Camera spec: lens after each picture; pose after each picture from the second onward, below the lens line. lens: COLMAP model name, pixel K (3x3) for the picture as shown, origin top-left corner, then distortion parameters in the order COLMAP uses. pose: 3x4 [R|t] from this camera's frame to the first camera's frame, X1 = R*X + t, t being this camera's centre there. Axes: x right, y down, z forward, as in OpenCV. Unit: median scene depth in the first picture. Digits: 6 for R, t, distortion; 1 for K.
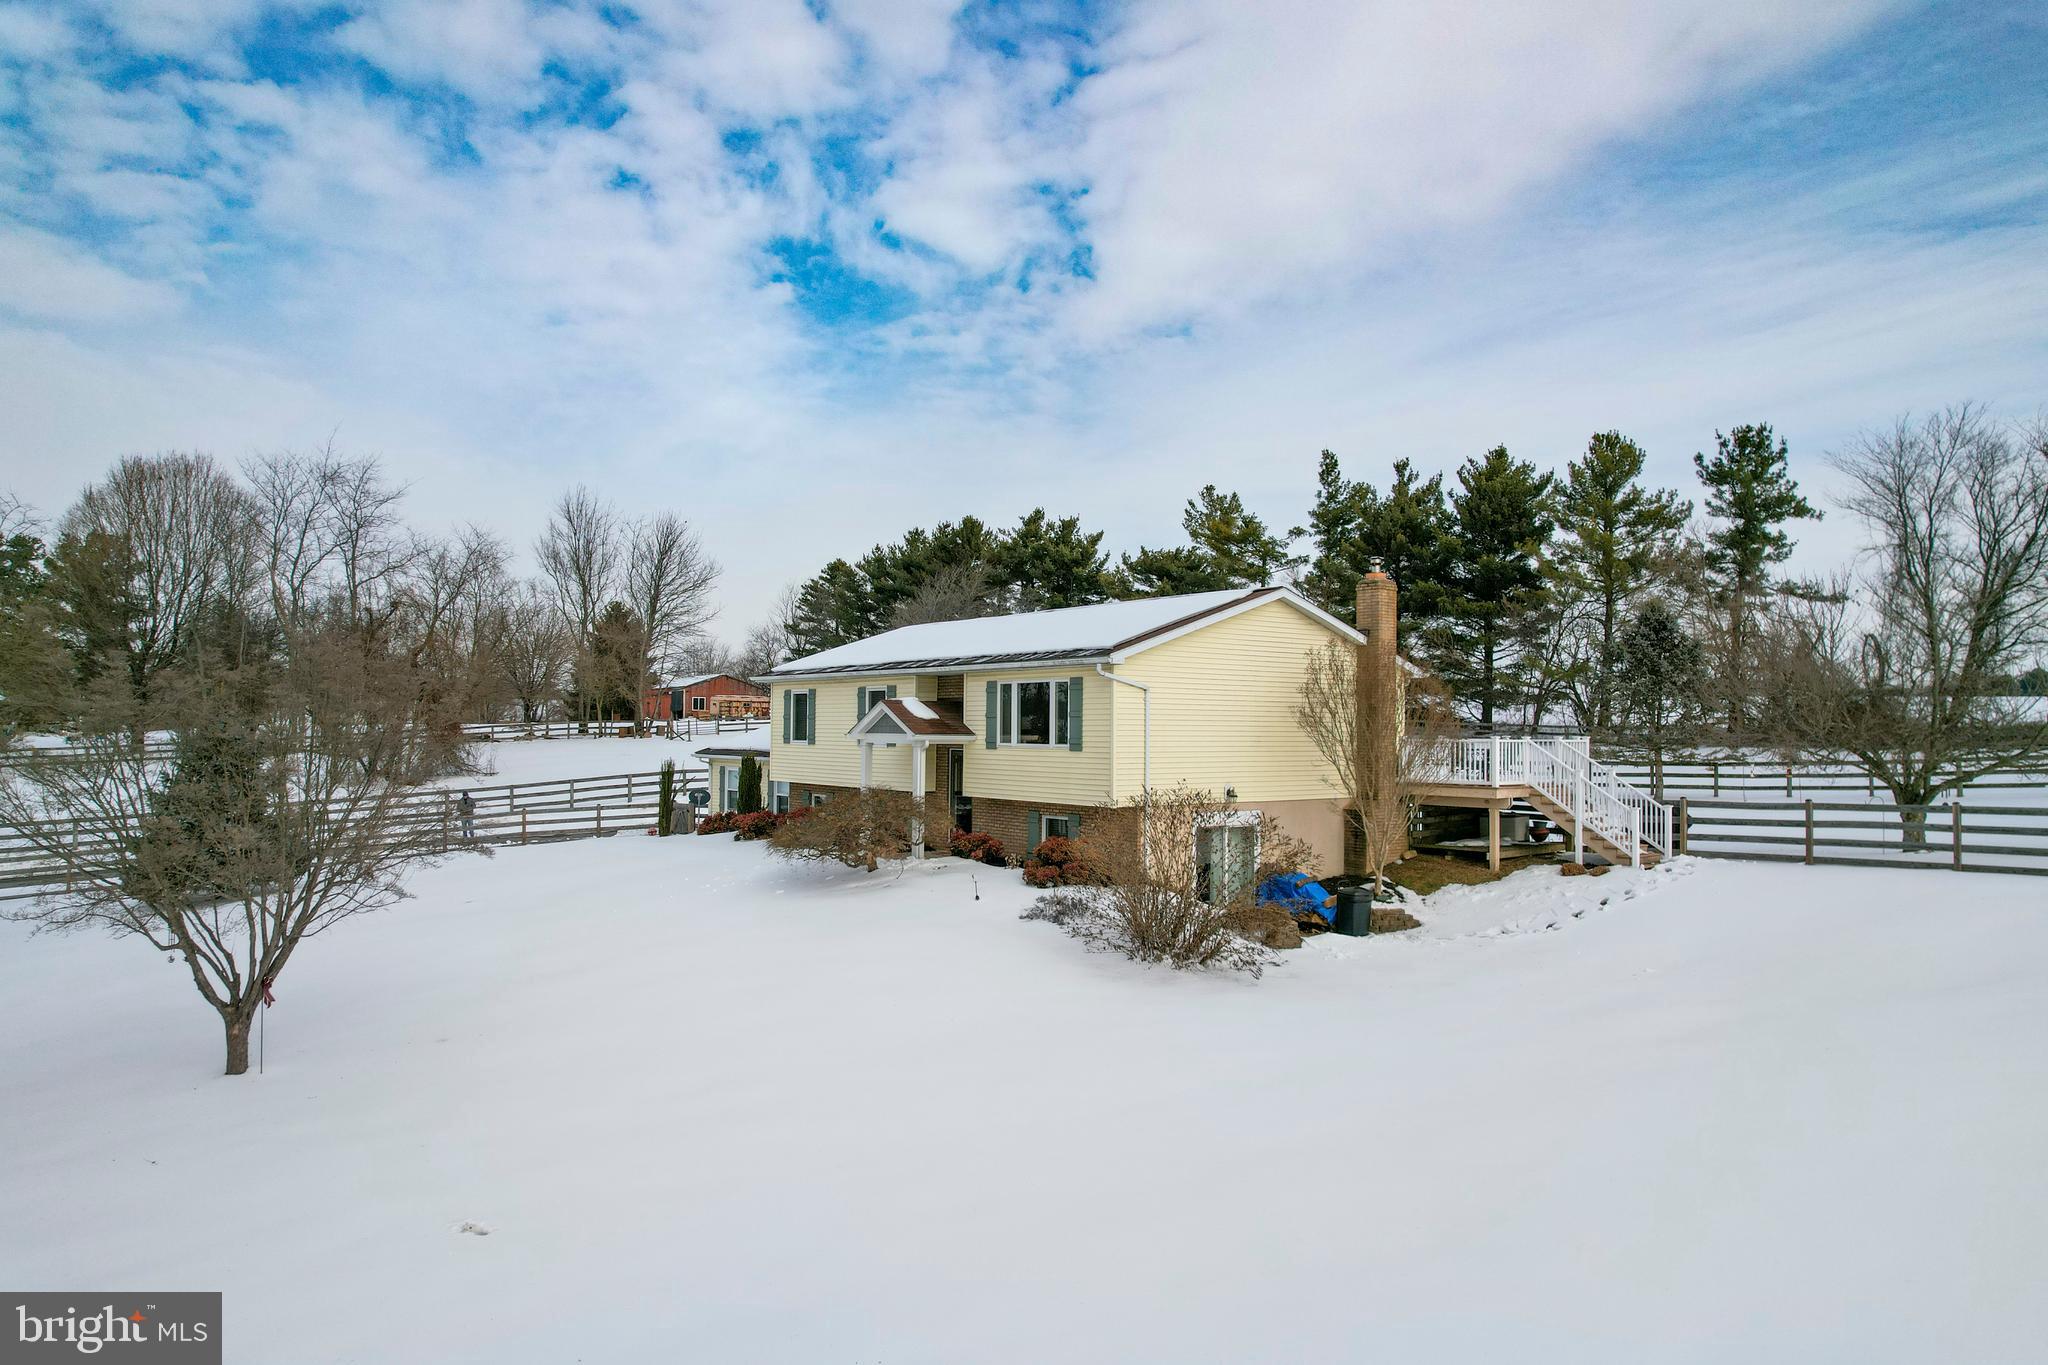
lens RADIAL K [[1312.8, 0, 1024.0], [0, 1312.8, 682.5], [0, 0, 1]] dist [-0.081713, 0.077171]
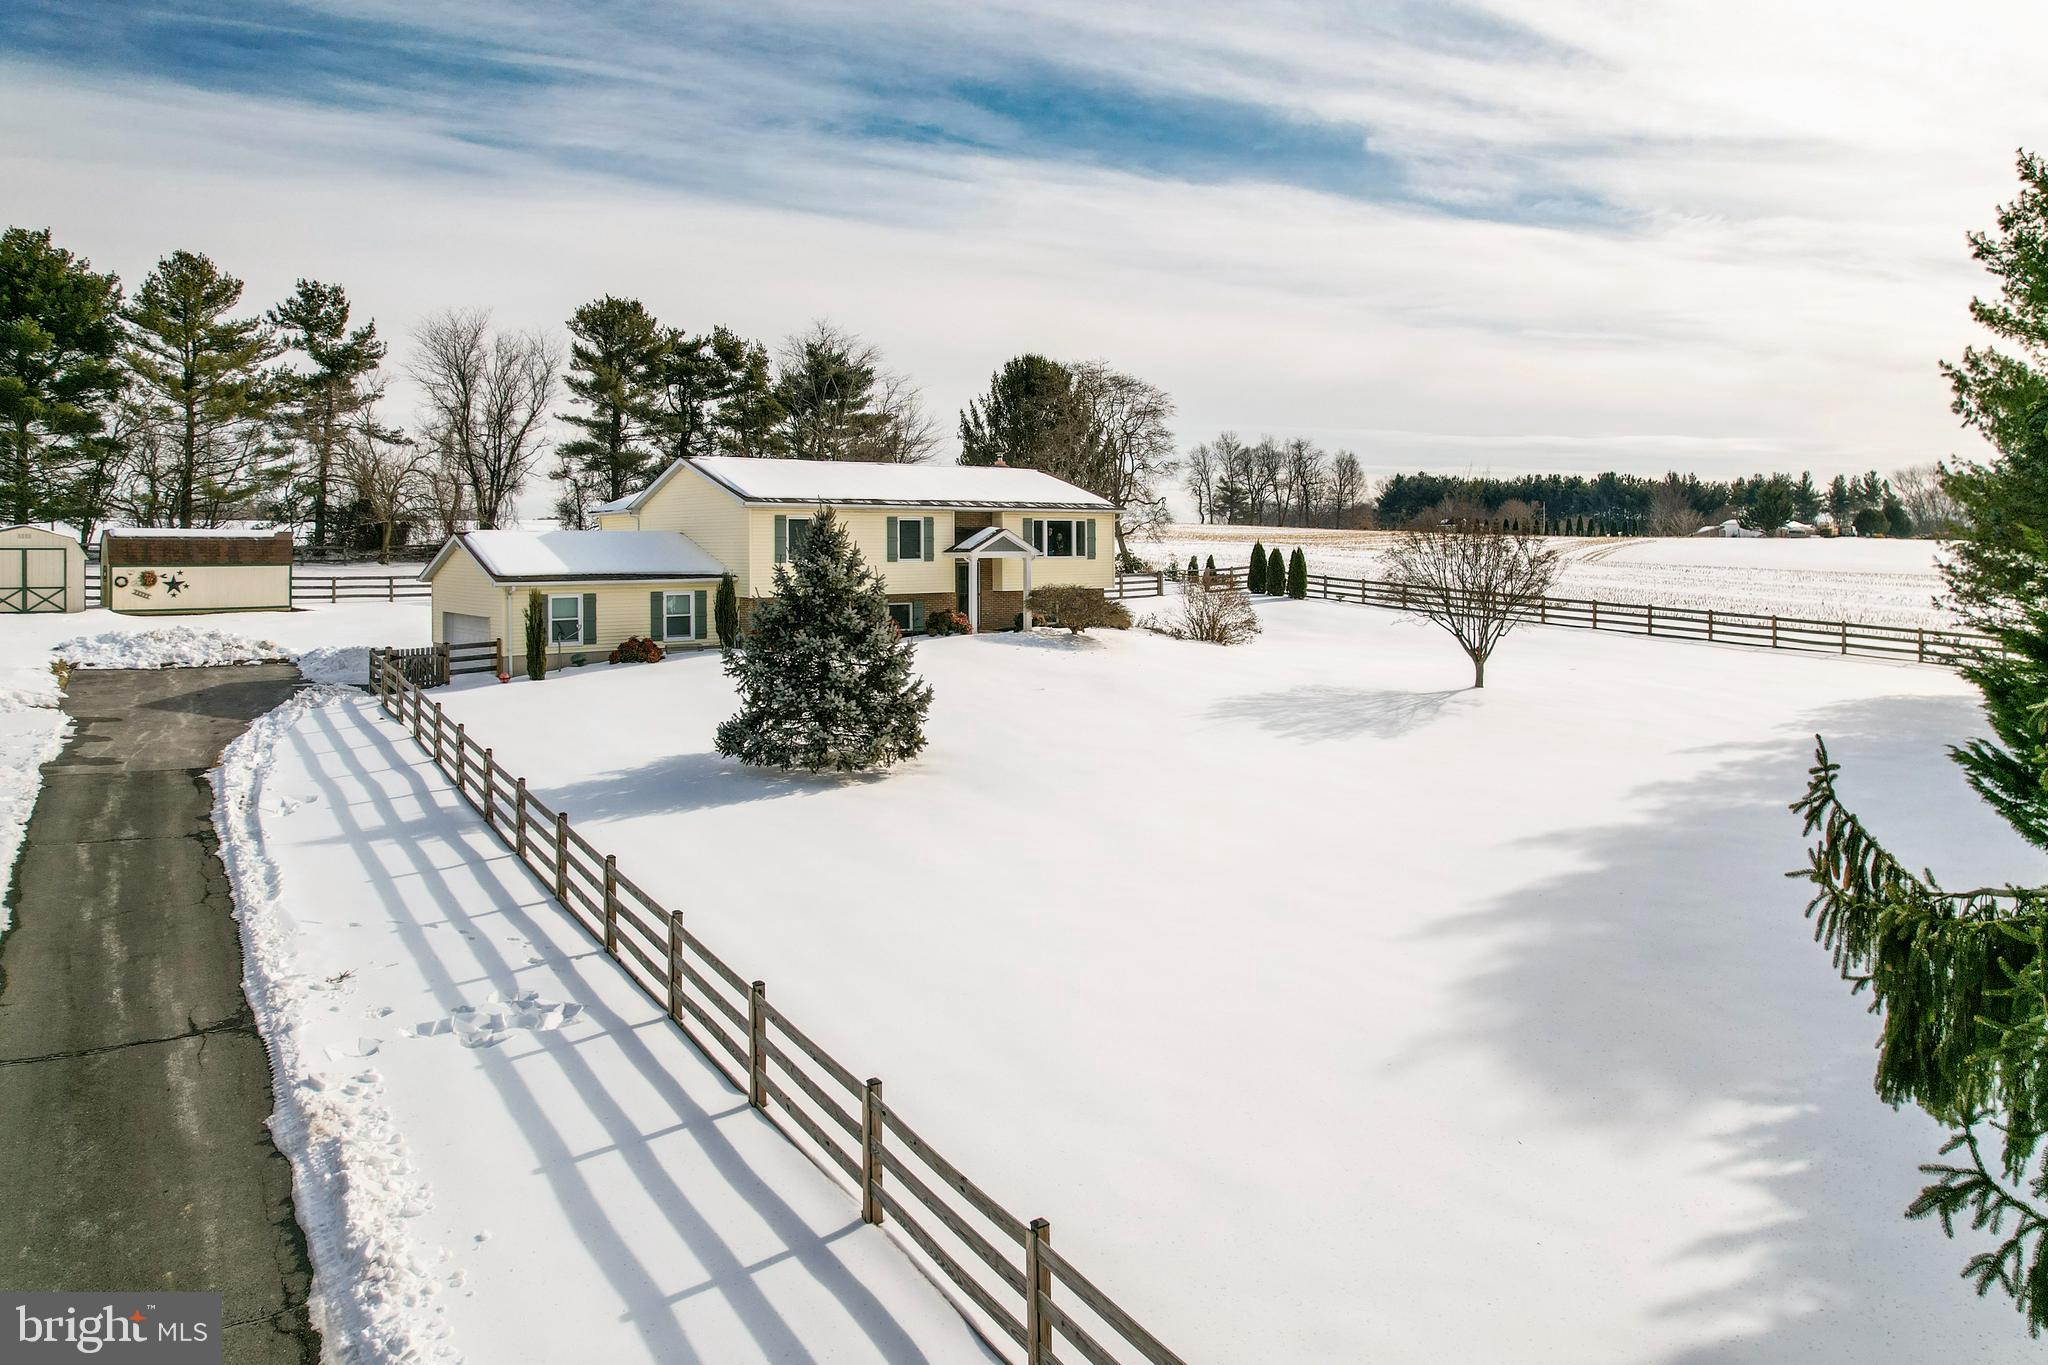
lens RADIAL K [[1352.8, 0, 1032.3], [0, 1352.8, 580.9], [0, 0, 1]] dist [-0.053239, 0.002114]
pose [[-0.010647, -0.031414, 0.999450, -0.607555], [-0.031200, 0.999030, 0.031069, 0.008783], [-0.999456, -0.030852, -0.011617, 0.361945]]
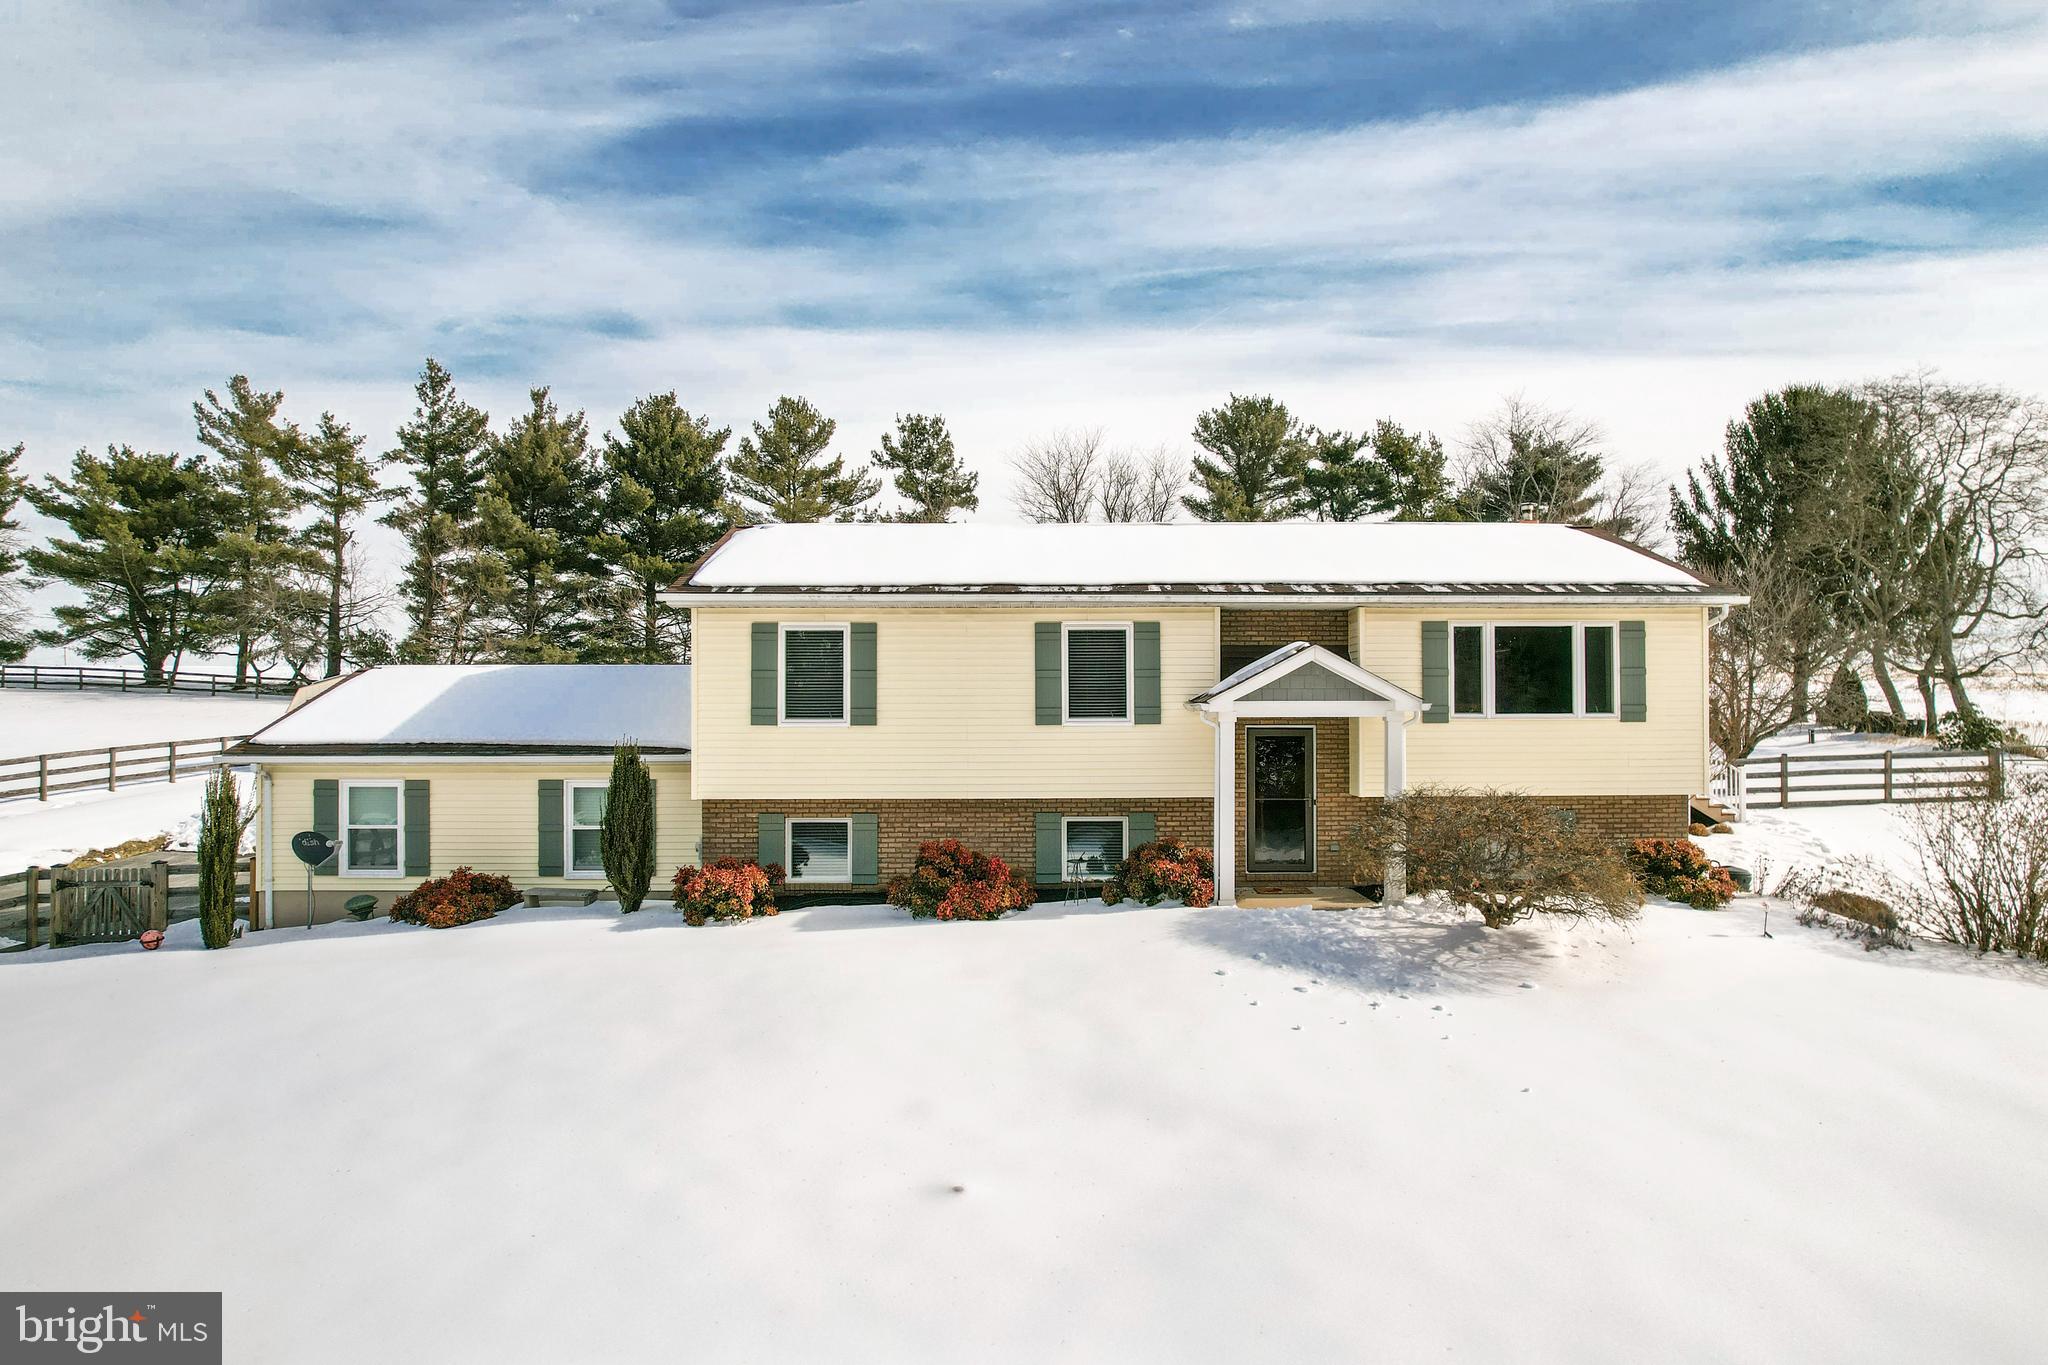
lens RADIAL K [[1330.7, 0, 1024.0], [0, 1330.7, 682.5], [0, 0, 1]] dist [-0.077177, 0.069650]
pose [[0.595832, 0.008602, 0.803063, -0.246040], [-0.021586, 0.999753, 0.005306, 0.011209], [-0.802819, -0.020497, 0.595870, 0.274102]]
